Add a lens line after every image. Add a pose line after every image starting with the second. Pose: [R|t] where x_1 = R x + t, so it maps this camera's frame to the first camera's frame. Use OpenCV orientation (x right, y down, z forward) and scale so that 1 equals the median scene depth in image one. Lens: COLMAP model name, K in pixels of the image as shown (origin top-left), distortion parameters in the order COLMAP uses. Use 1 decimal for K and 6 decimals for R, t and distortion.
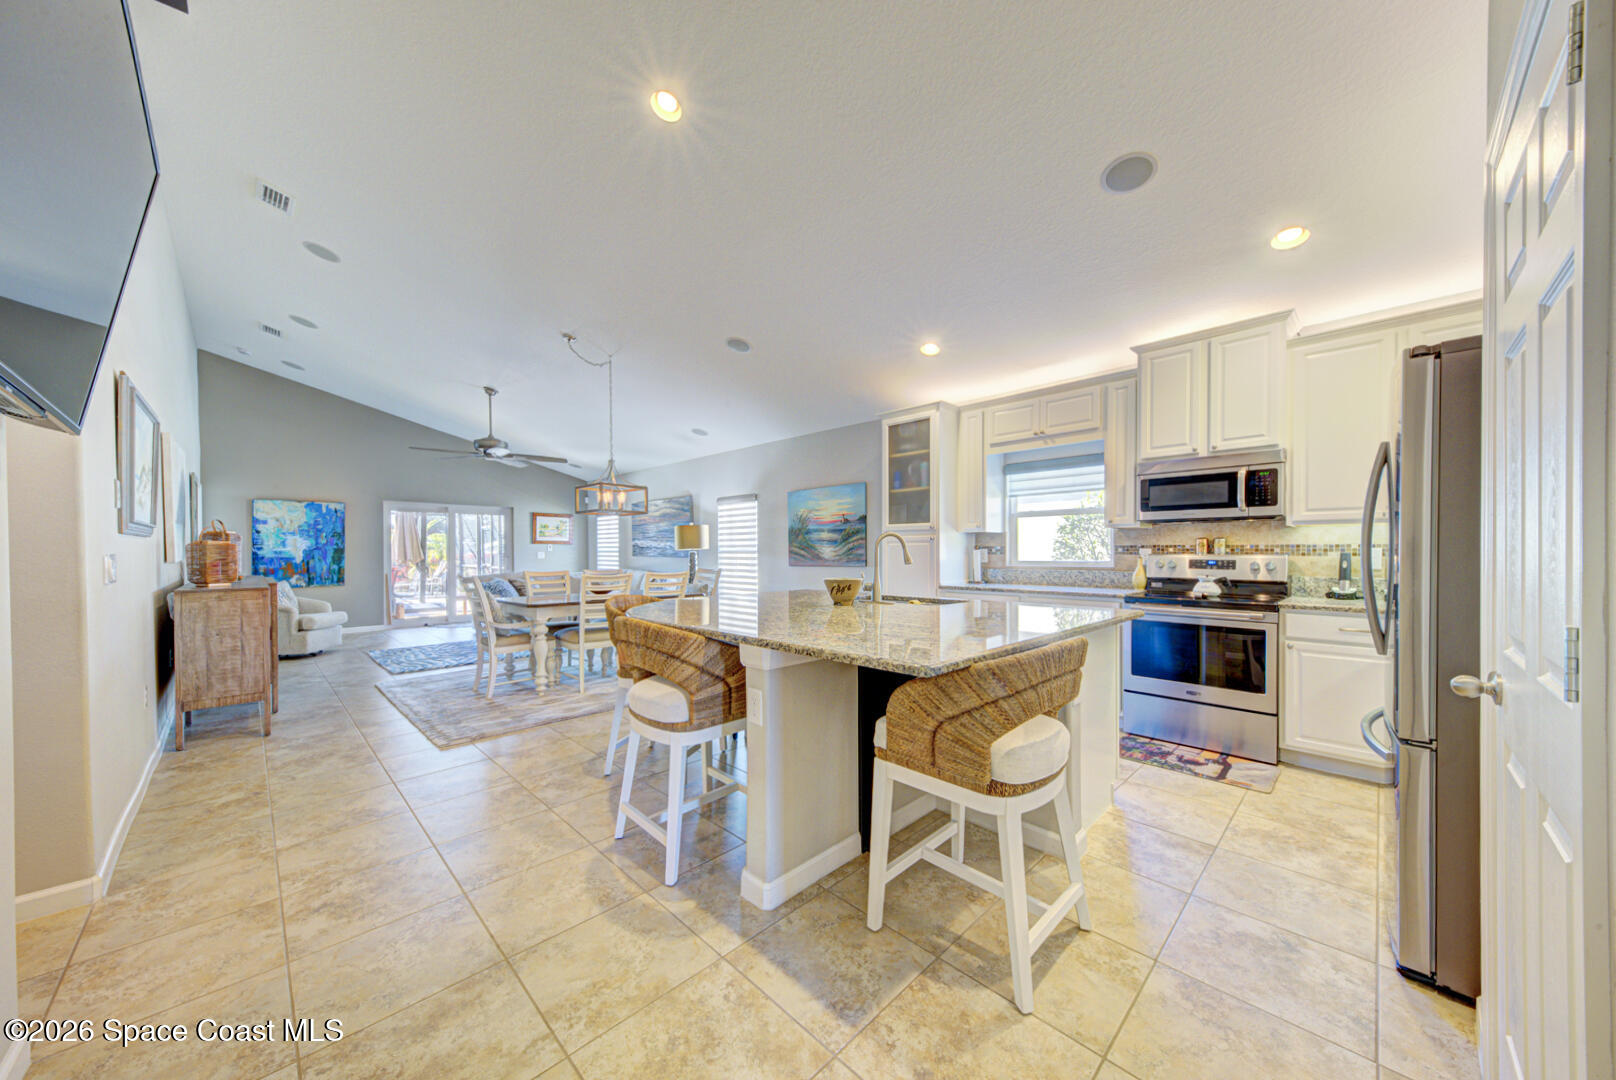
lens RADIAL K [[557.1, 0, 807.1], [0, 557.1, 554.2], [0, 0, 1]] dist [0.025302, -0.004279]
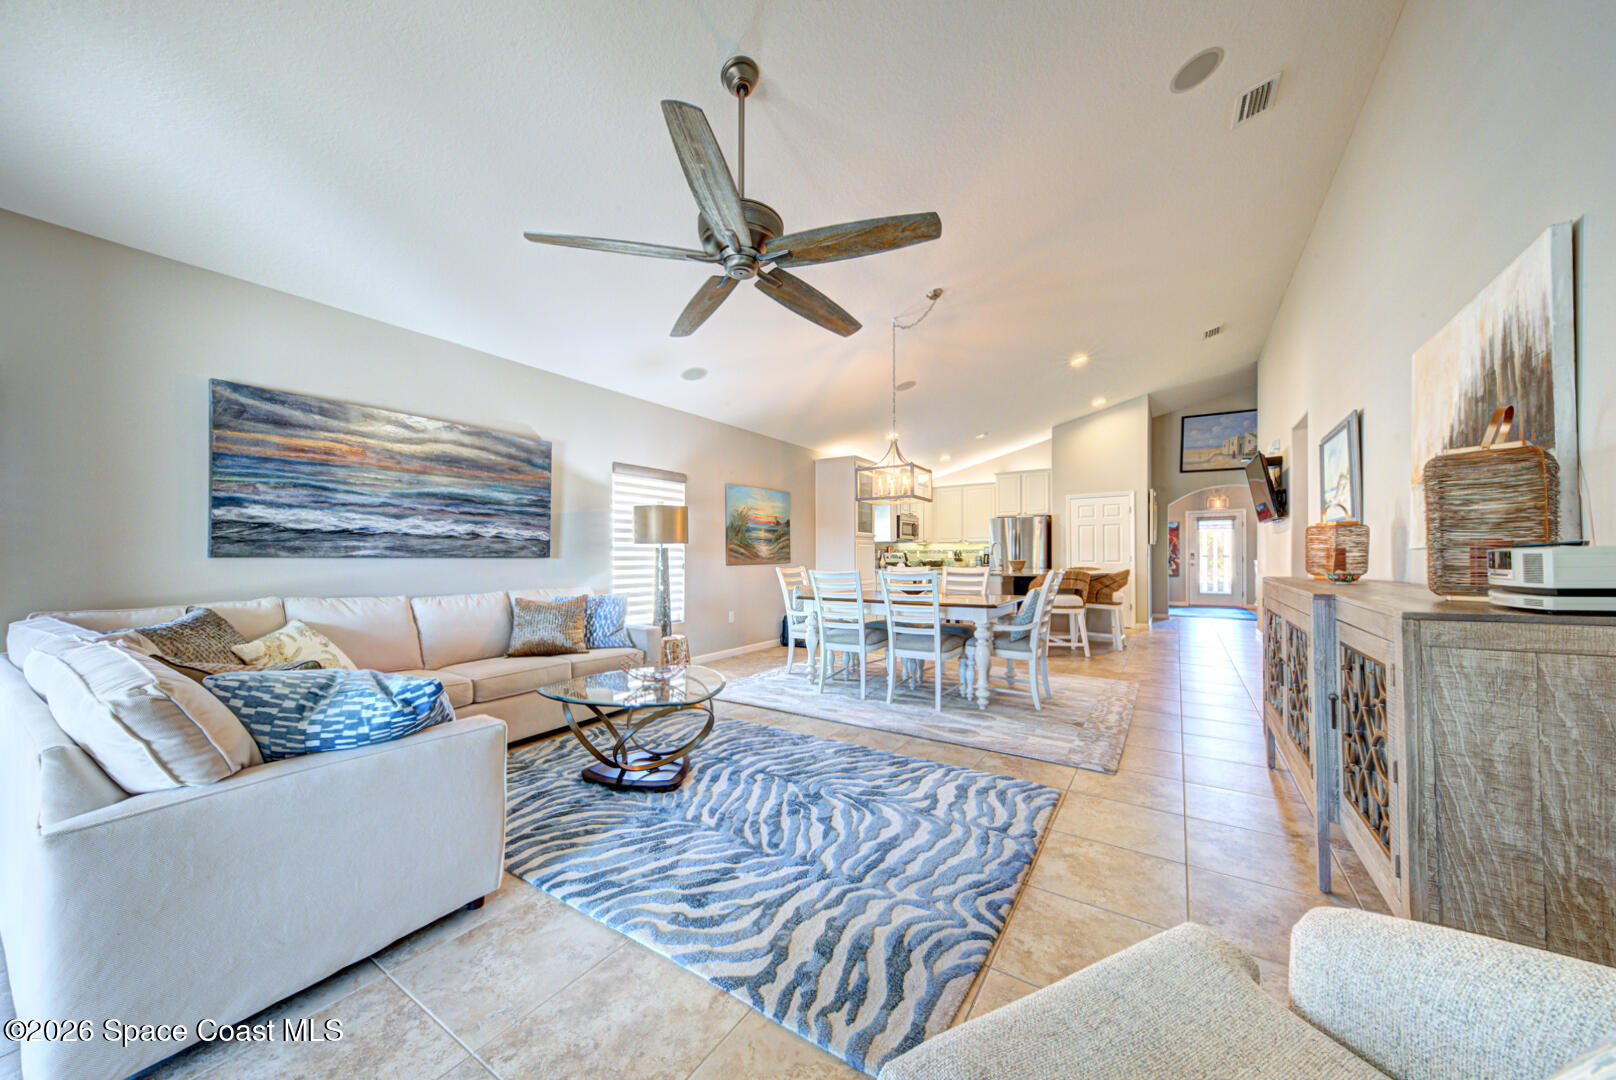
lens RADIAL K [[557.1, 0, 803.5], [0, 557.1, 554.7], [0, 0, 1]] dist [0.025302, -0.004279]
pose [[-0.204616, 0.006808, 0.978819, -1.288922], [0.010423, 0.999934, -0.004776, 0.012653], [-0.978787, 0.009225, -0.204673, 1.458337]]
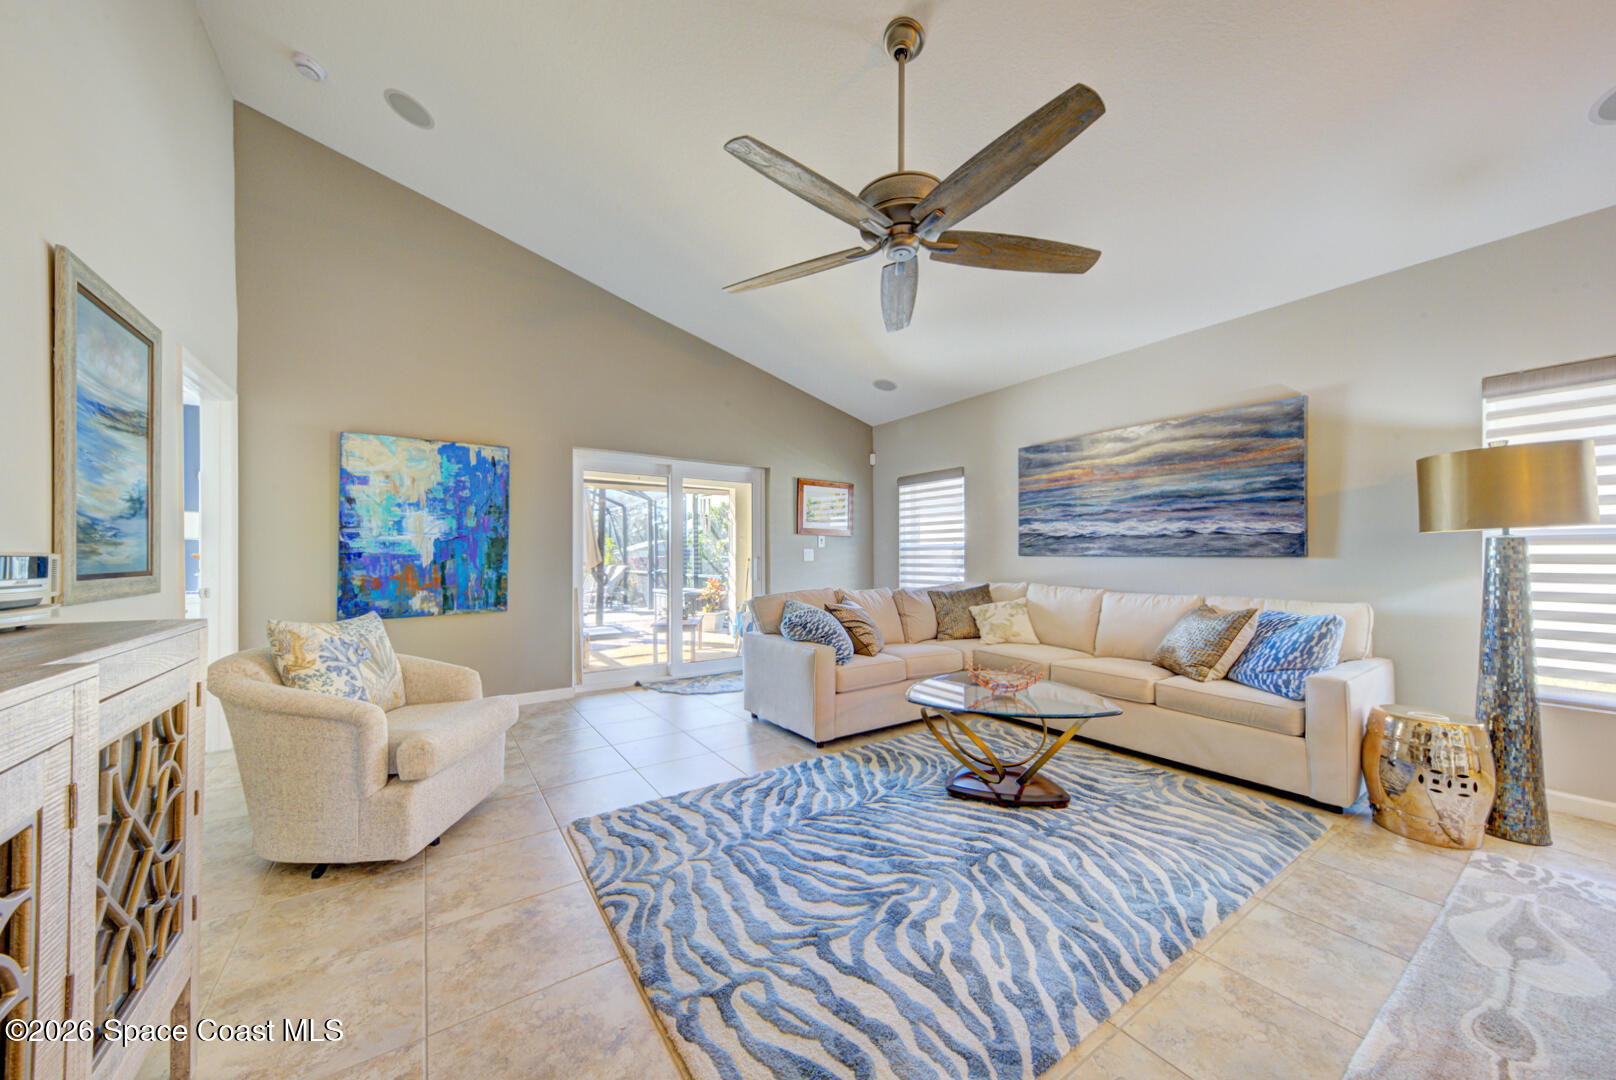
lens RADIAL K [[557.1, 0, 805.6], [0, 557.1, 554.8], [0, 0, 1]] dist [0.025302, -0.004279]
pose [[0.983078, 0.001816, -0.183180, -0.783028], [-0.003736, 0.999942, -0.010137, 0.015057], [0.183151, 0.010650, 0.983027, 0.937932]]
